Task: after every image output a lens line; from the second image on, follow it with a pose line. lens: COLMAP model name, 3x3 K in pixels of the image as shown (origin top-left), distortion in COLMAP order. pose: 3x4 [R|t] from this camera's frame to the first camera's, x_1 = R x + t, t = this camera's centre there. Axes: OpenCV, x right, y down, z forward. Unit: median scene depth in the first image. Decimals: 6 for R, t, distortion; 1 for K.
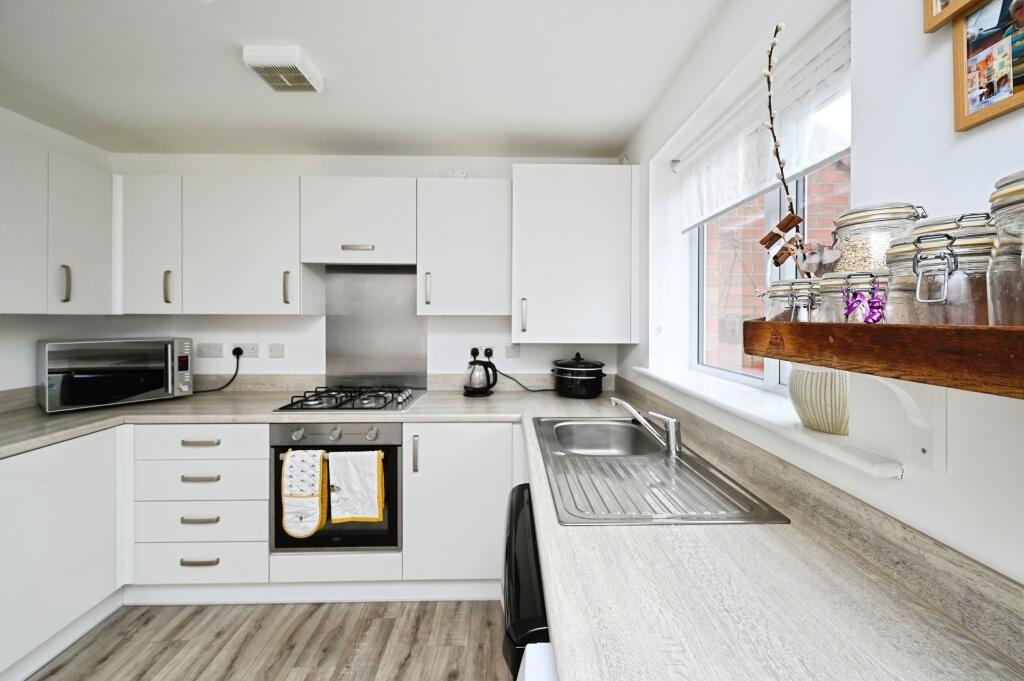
lens RADIAL K [[417.3, 0, 514.3], [0, 417.3, 319.1], [0, 0, 1]] dist [0.001534, 0.000106]
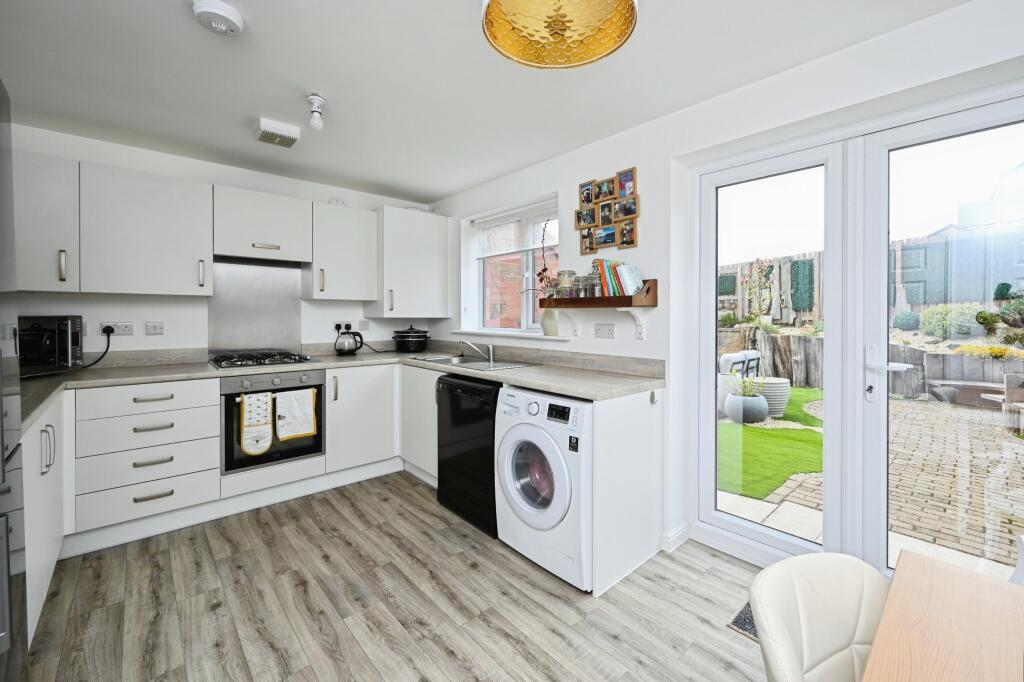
lens RADIAL K [[417.3, 0, 514.3], [0, 417.3, 319.6], [0, 0, 1]] dist [0.001534, 0.000106]
pose [[0.763259, -0.008294, 0.646040, -0.734241], [0.002793, 0.999951, 0.009538, 0.057914], [-0.646087, -0.005475, 0.763244, -0.602398]]
